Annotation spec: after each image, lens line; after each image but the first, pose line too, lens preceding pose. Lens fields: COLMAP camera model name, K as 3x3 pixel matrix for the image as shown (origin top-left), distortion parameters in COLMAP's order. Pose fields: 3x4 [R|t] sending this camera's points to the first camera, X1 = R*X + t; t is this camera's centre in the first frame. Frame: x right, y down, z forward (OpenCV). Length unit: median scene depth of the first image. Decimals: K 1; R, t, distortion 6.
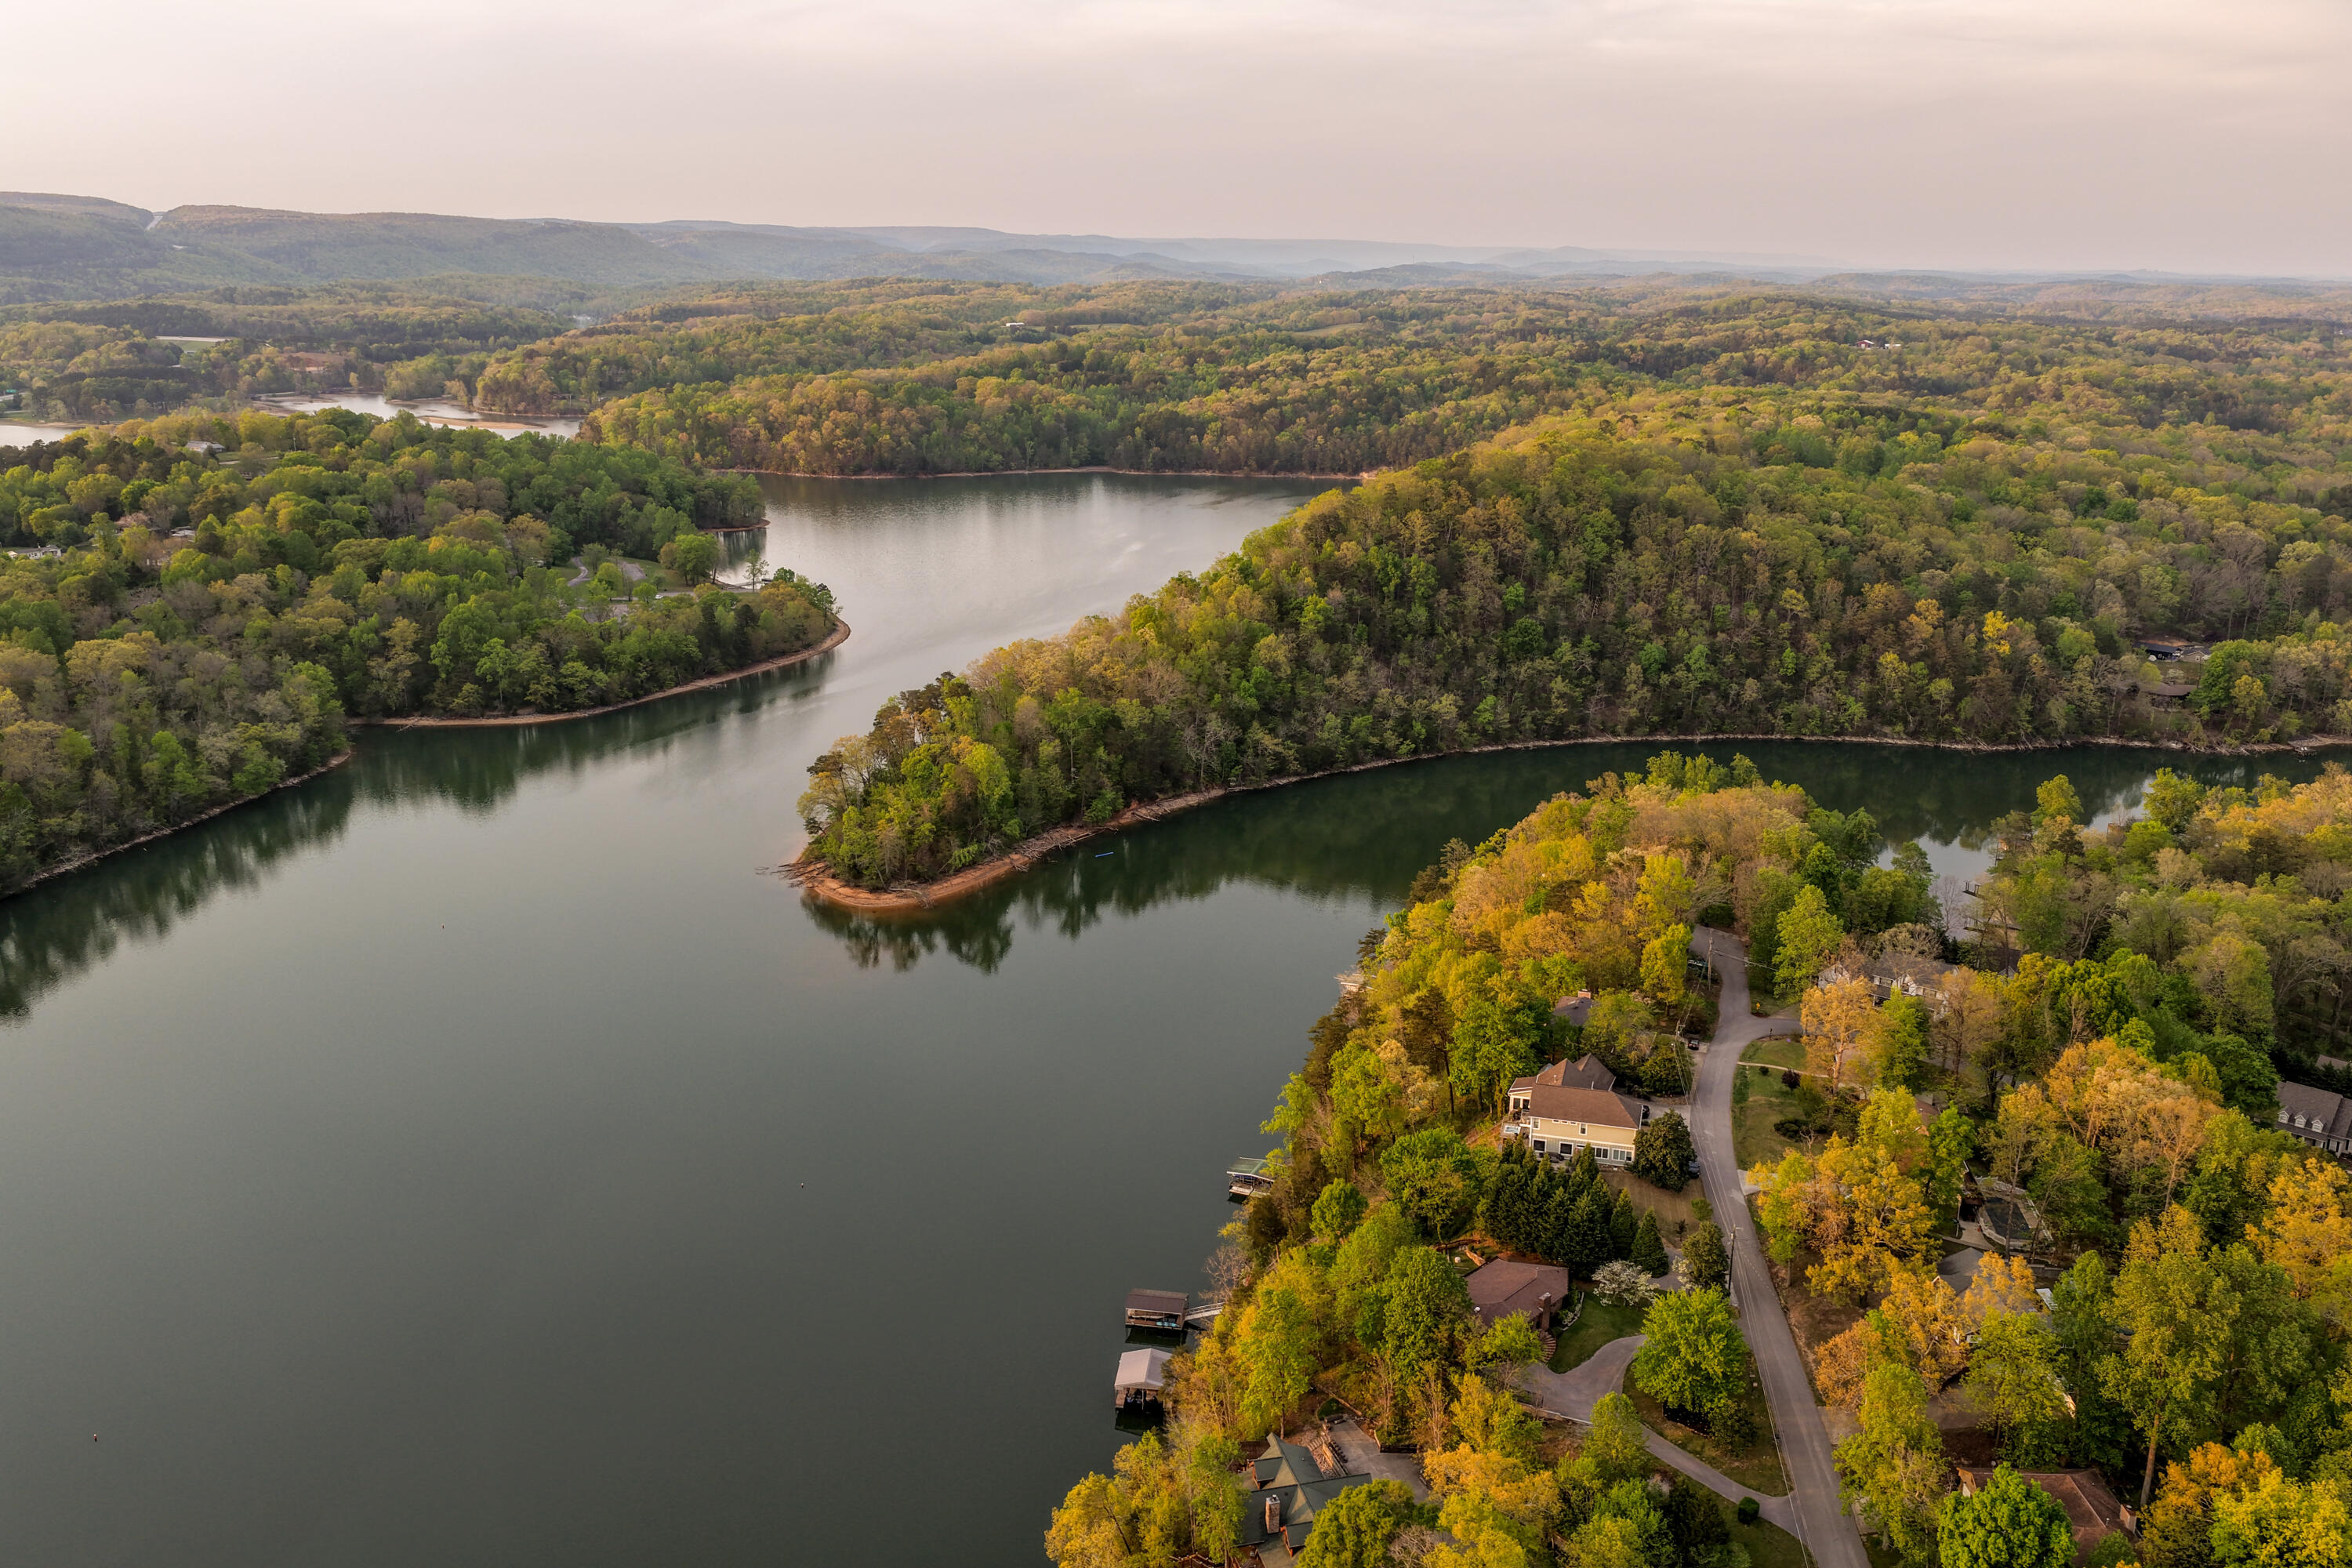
lens RADIAL K [[2204.2, 0, 1142.0], [0, 2204.2, 779.5], [0, 0, 1]] dist [-0.000861, 0.025107]
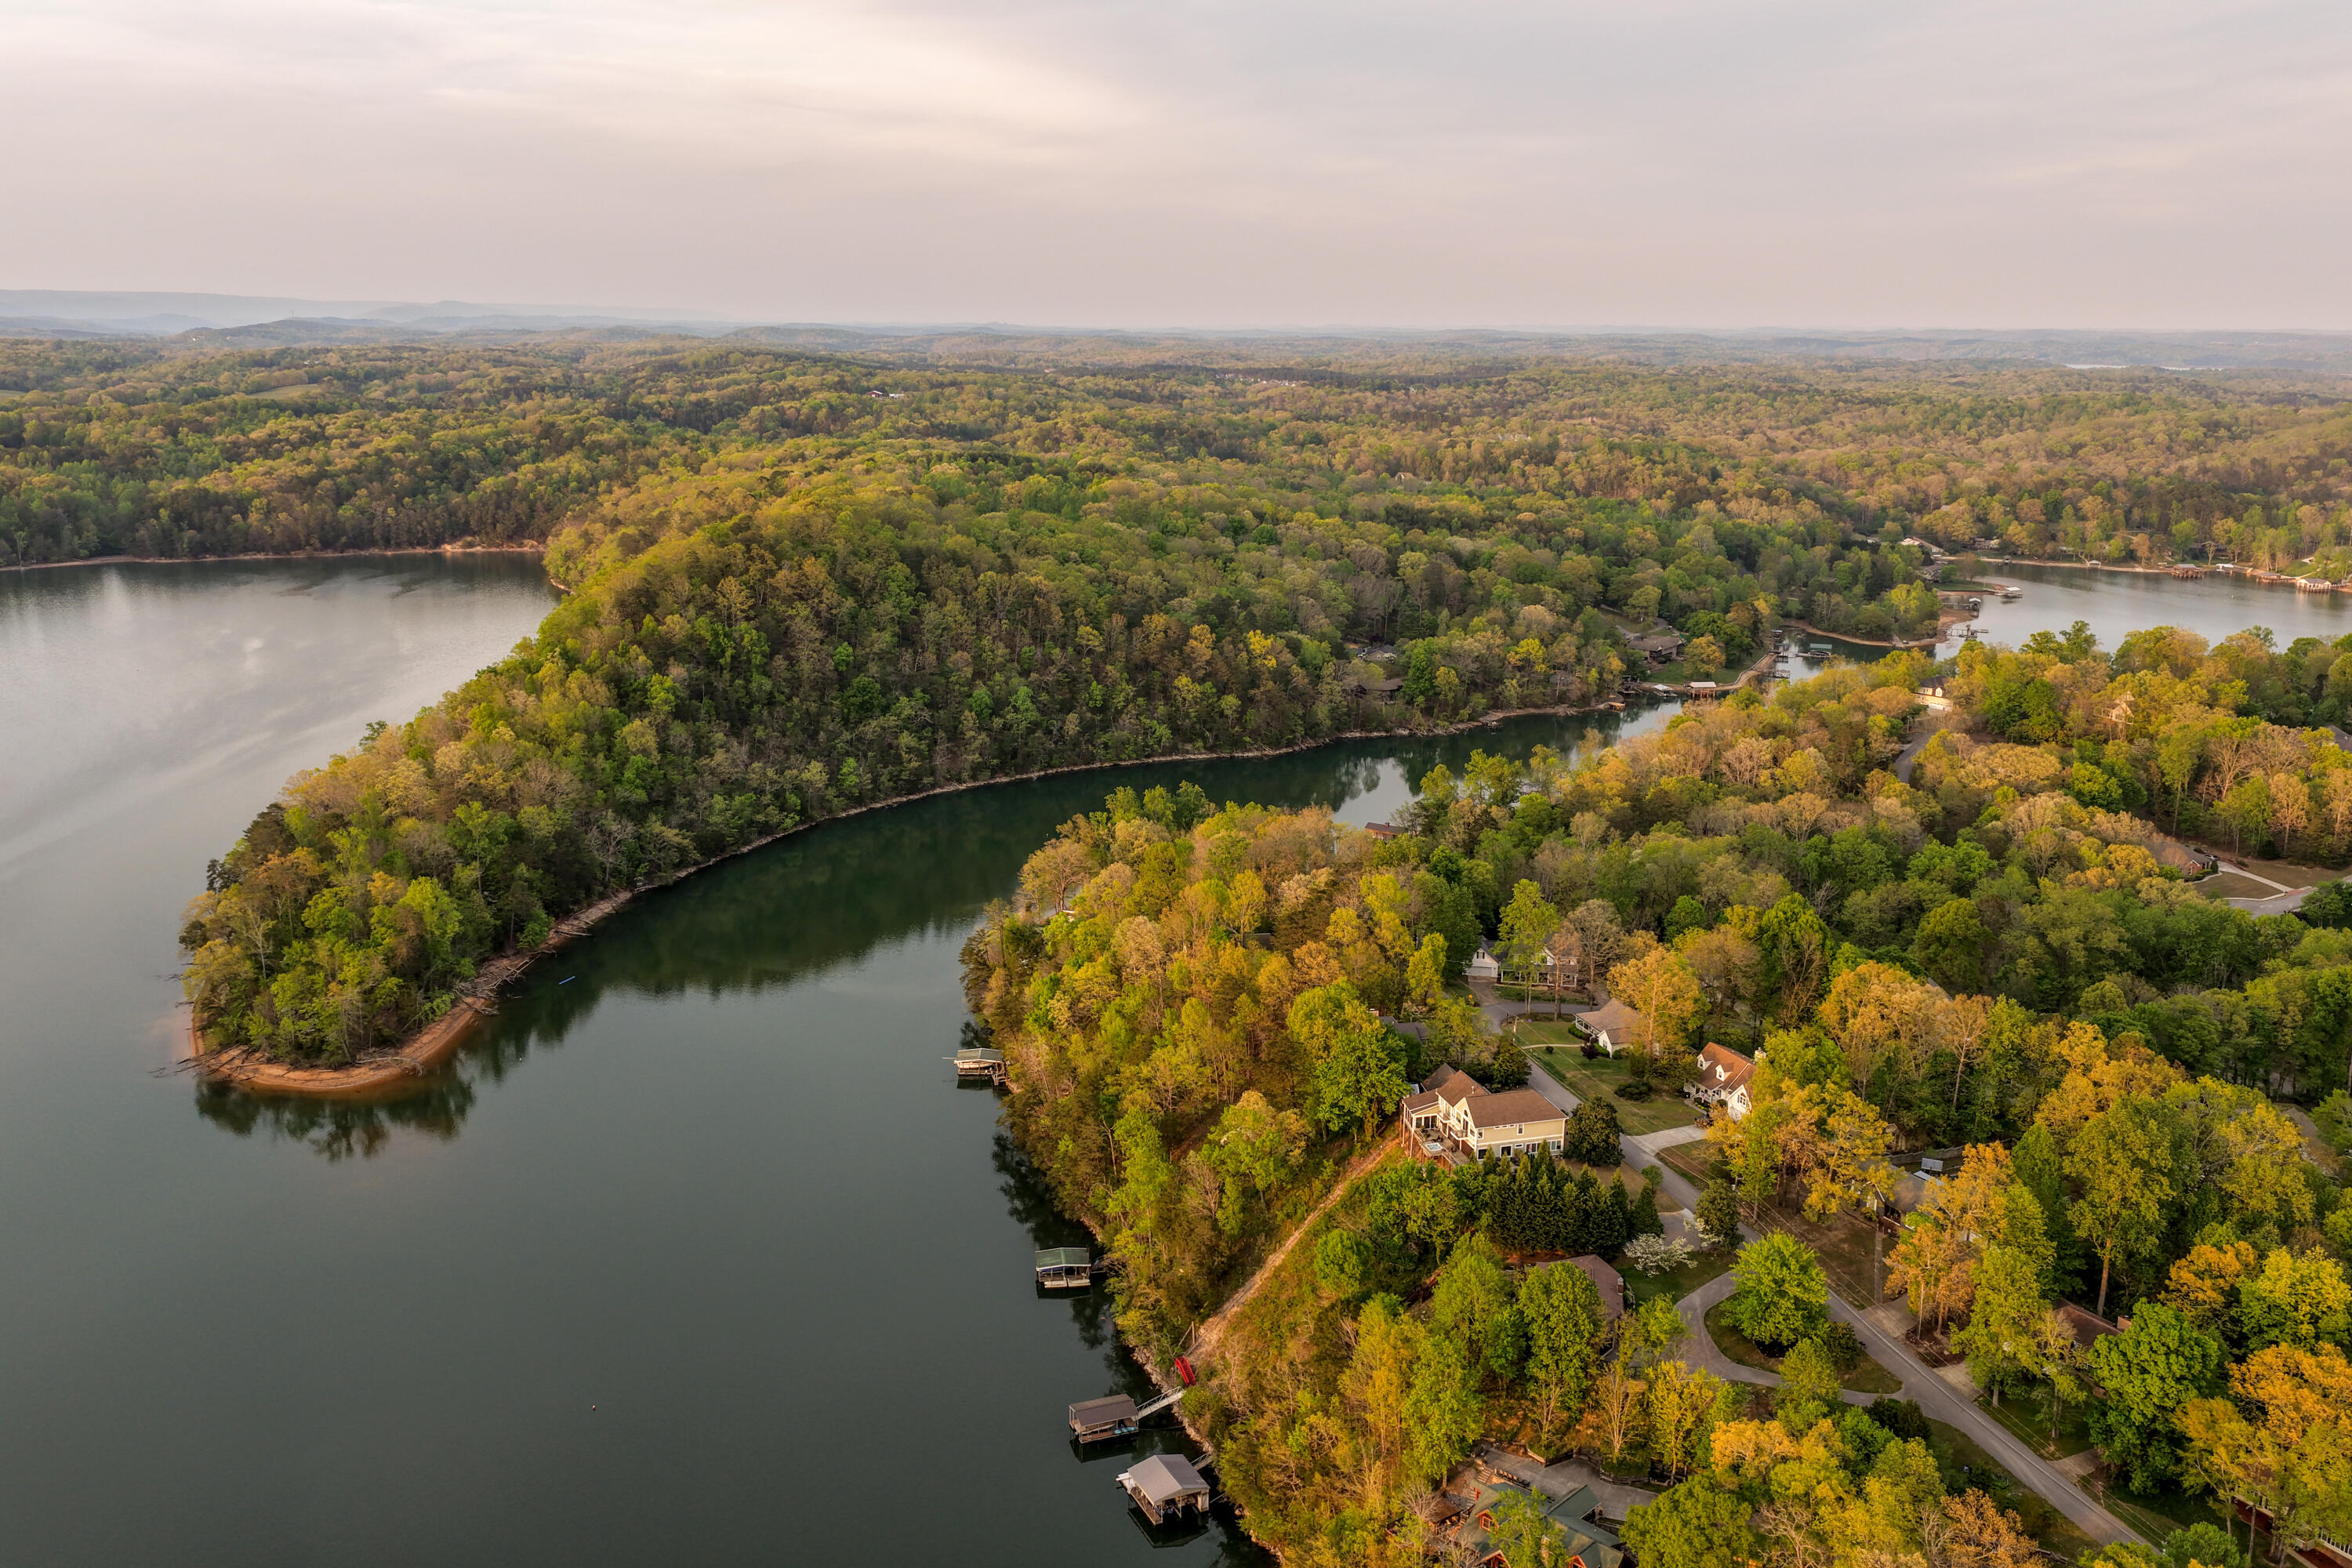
lens RADIAL K [[2204.2, 0, 1142.0], [0, 2204.2, 779.5], [0, 0, 1]] dist [-0.000861, 0.025107]
pose [[0.821396, -0.120690, 0.557443, -0.284234], [0.132906, 0.990952, 0.018709, -0.029419], [-0.554657, 0.058720, 0.830005, 0.108099]]
